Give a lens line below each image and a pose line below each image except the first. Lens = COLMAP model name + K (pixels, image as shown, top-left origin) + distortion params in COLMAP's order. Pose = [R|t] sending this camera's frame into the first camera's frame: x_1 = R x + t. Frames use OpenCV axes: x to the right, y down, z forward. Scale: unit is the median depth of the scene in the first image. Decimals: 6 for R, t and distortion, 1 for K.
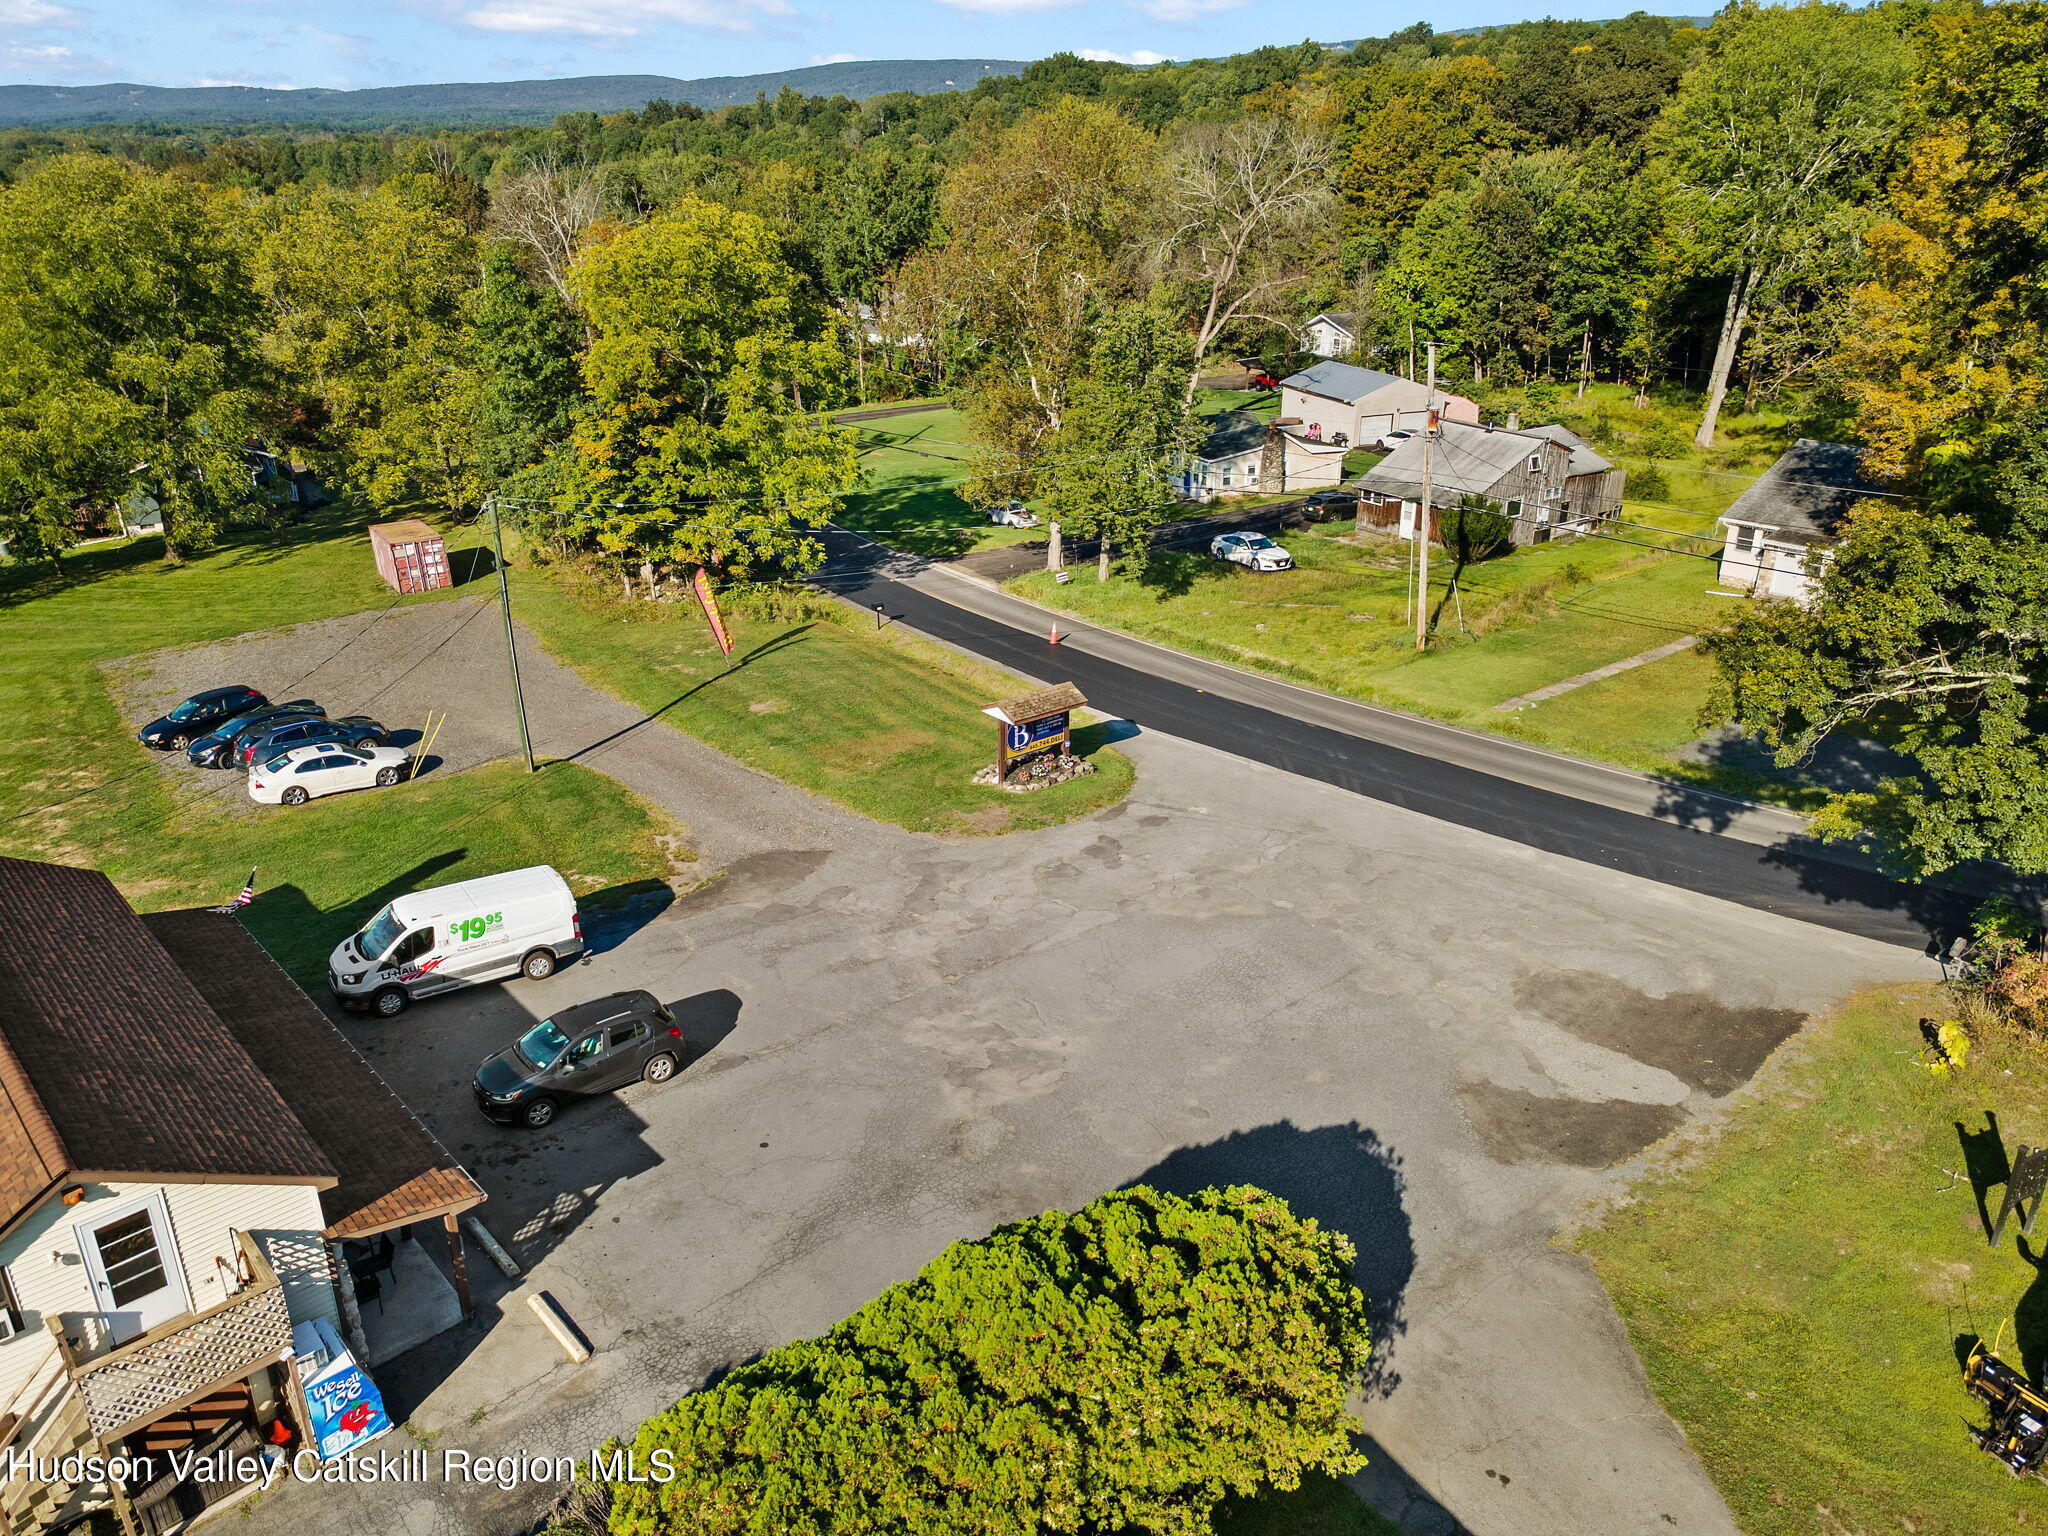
lens RADIAL K [[1492.9, 0, 1030.8], [0, 1492.9, 803.9], [0, 0, 1]] dist [0.026844, 0.030575]
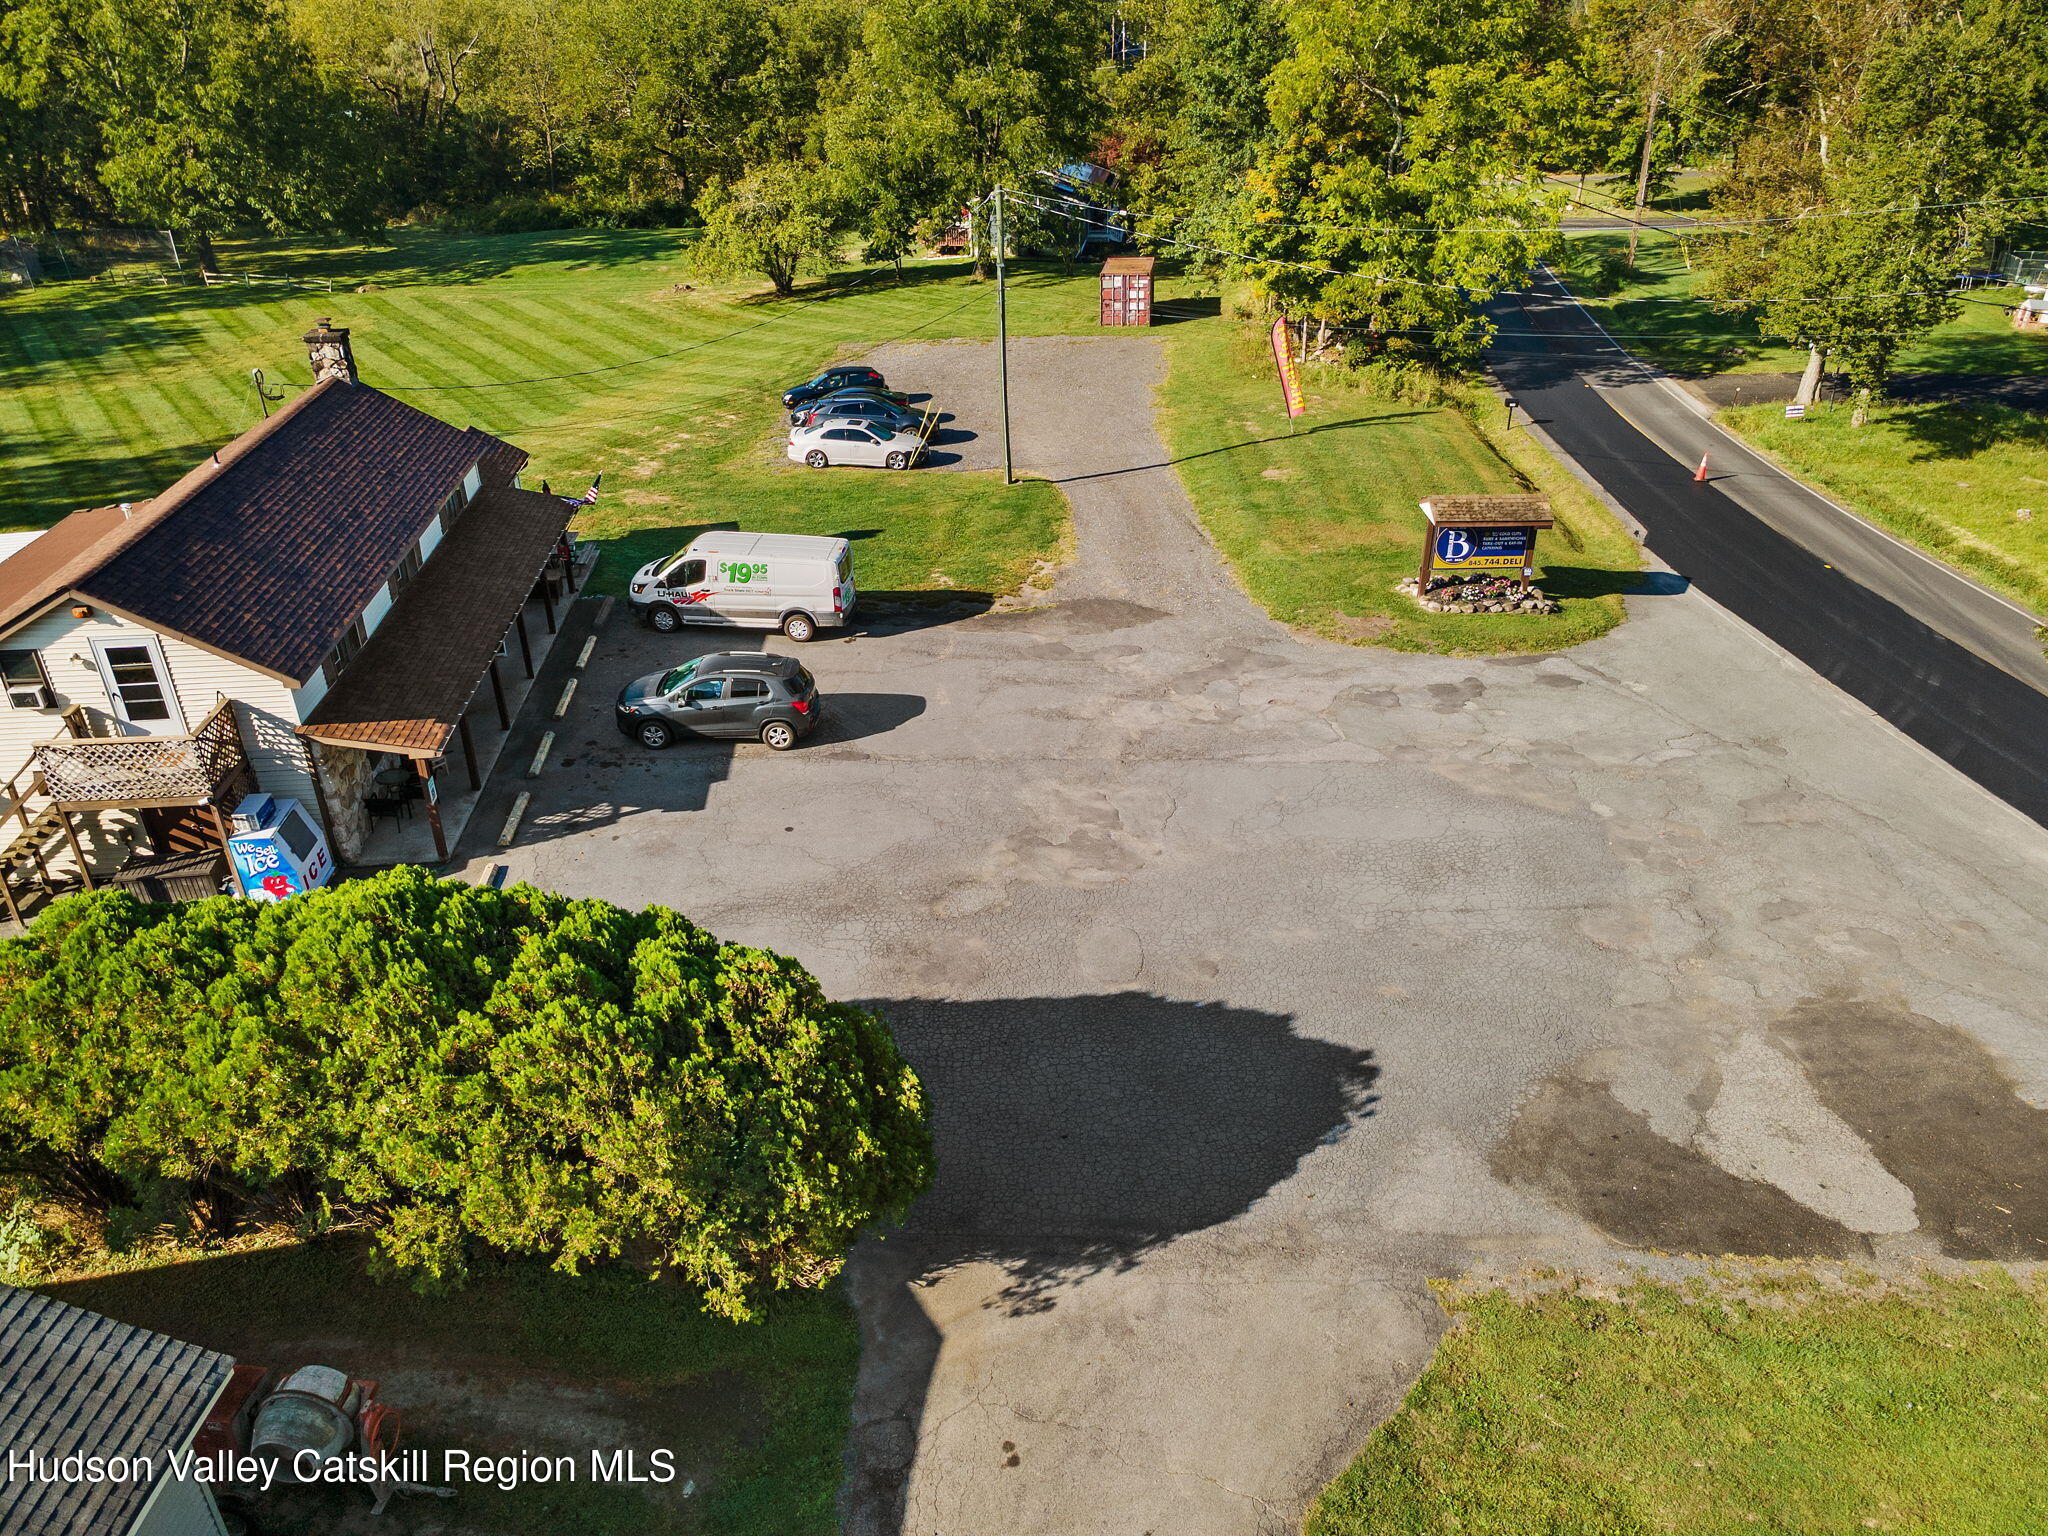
lens RADIAL K [[1508.7, 0, 1015.8], [0, 1508.7, 775.3], [0, 0, 1]] dist [0.032481, 0.014156]
pose [[0.788307, 0.295546, -0.539652, 0.316782], [-0.245239, 0.955326, 0.164956, -0.002693], [0.564295, 0.002308, 0.825570, 0.189557]]
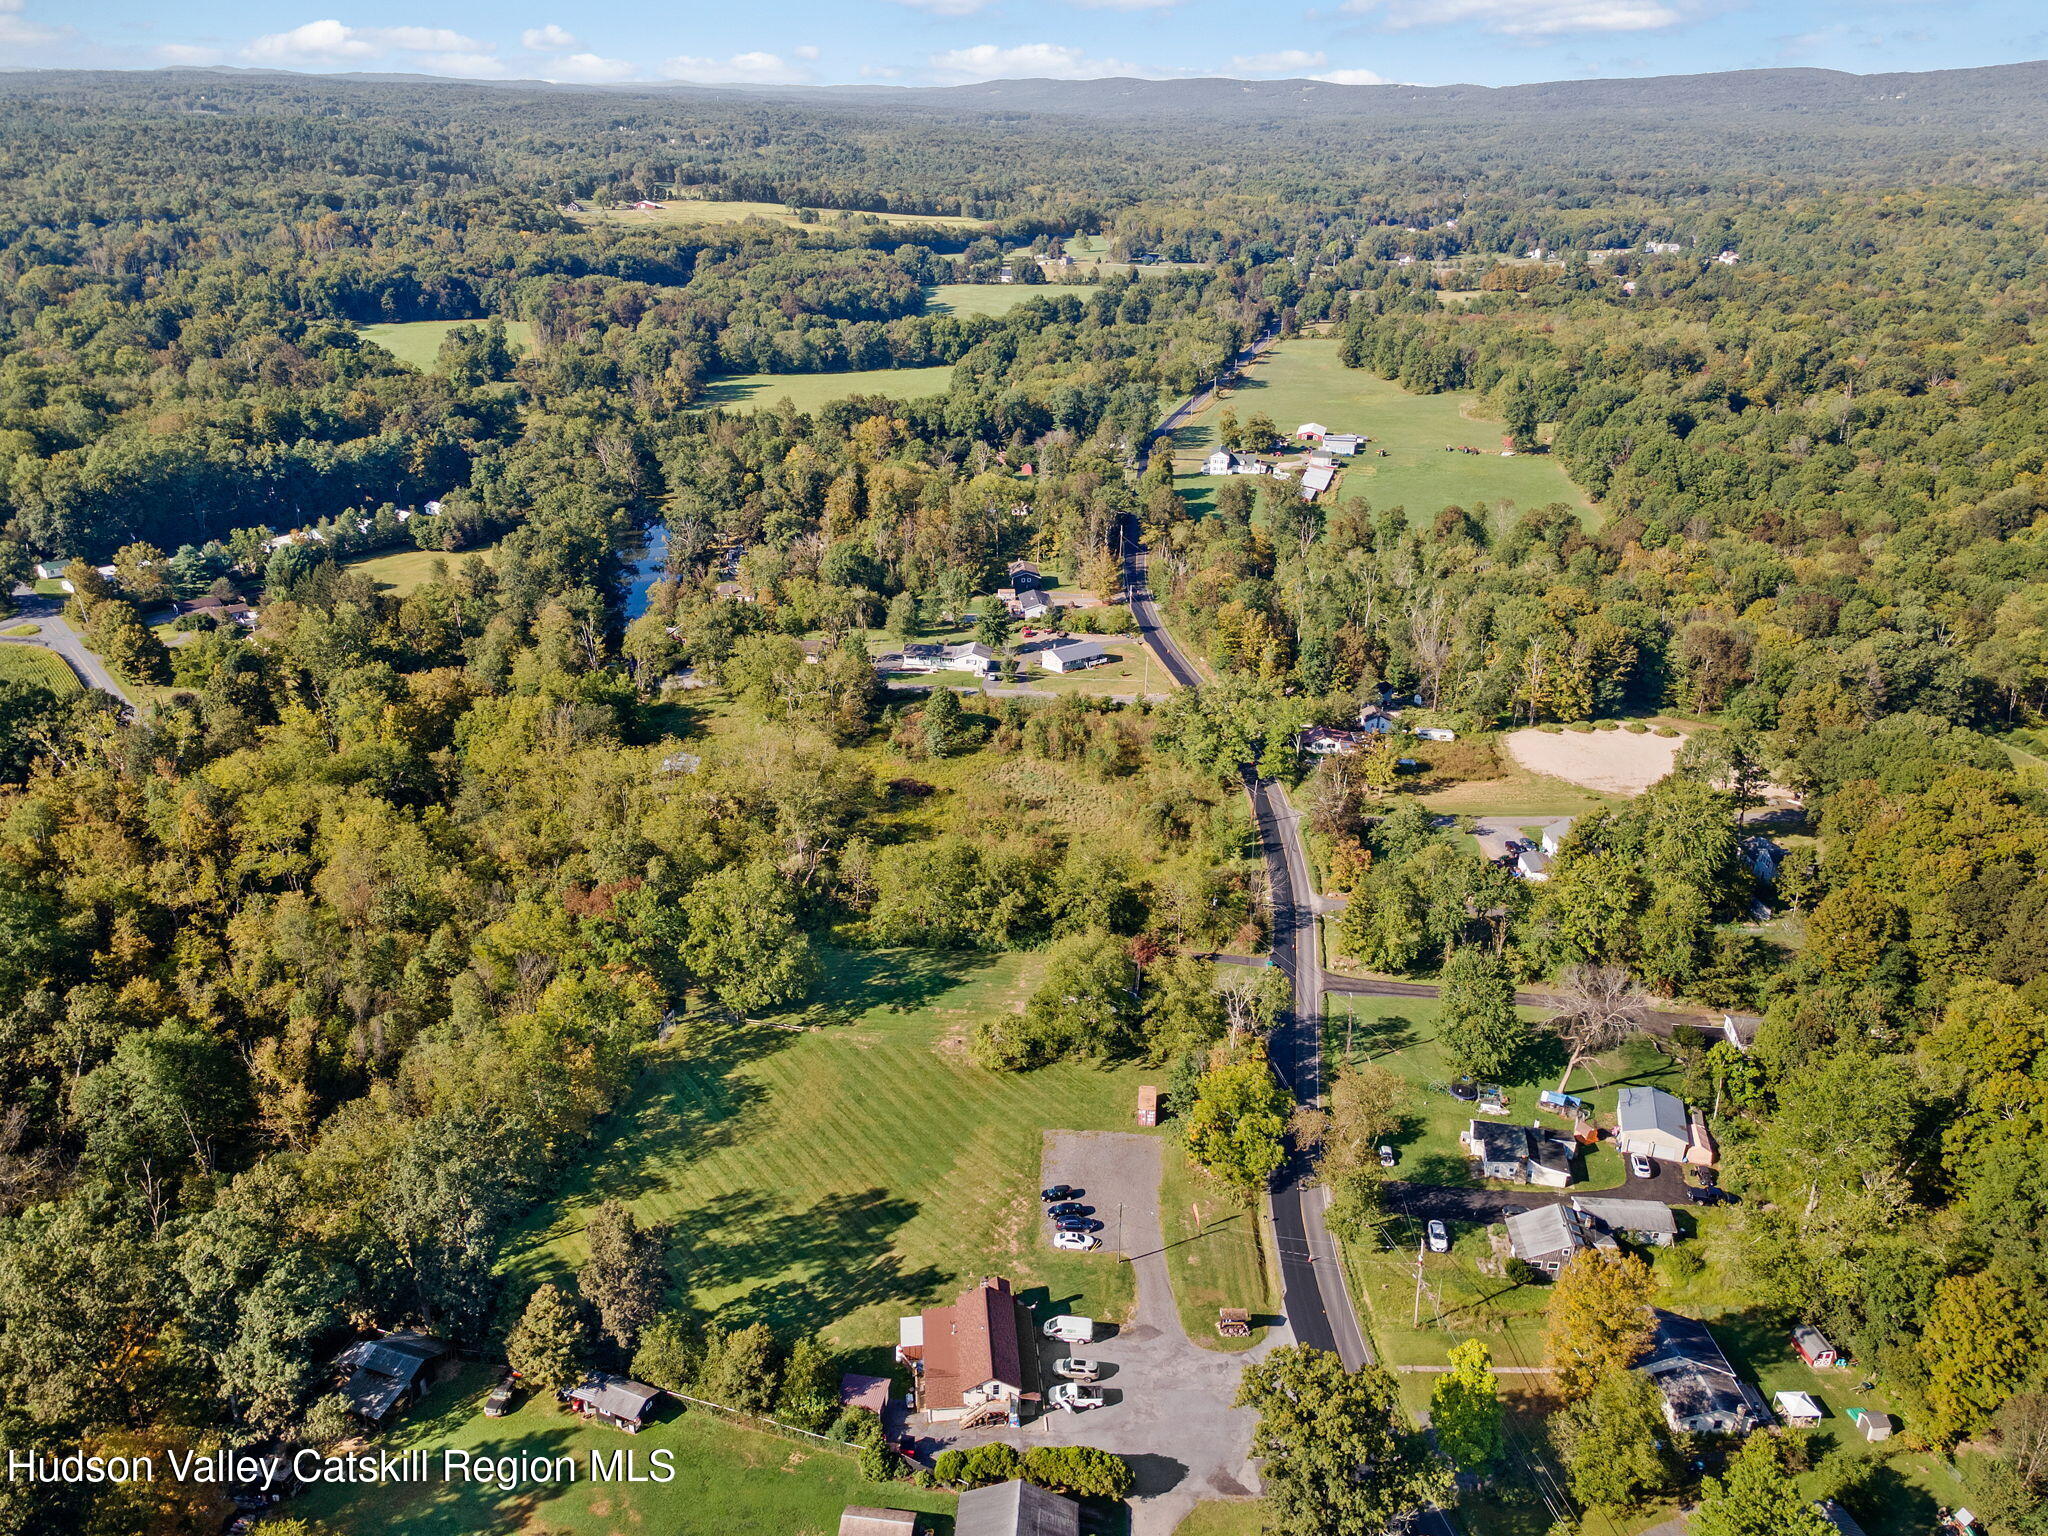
lens RADIAL K [[1532.6, 0, 1024.0], [0, 1532.6, 768.0], [0, 0, 1]] dist [0.027008, 0.017534]
pose [[0.790173, 0.257277, -0.556268, 1.456503], [-0.271169, 0.960713, 0.059142, -1.546214], [0.549630, 0.104110, 0.828896, -2.732884]]
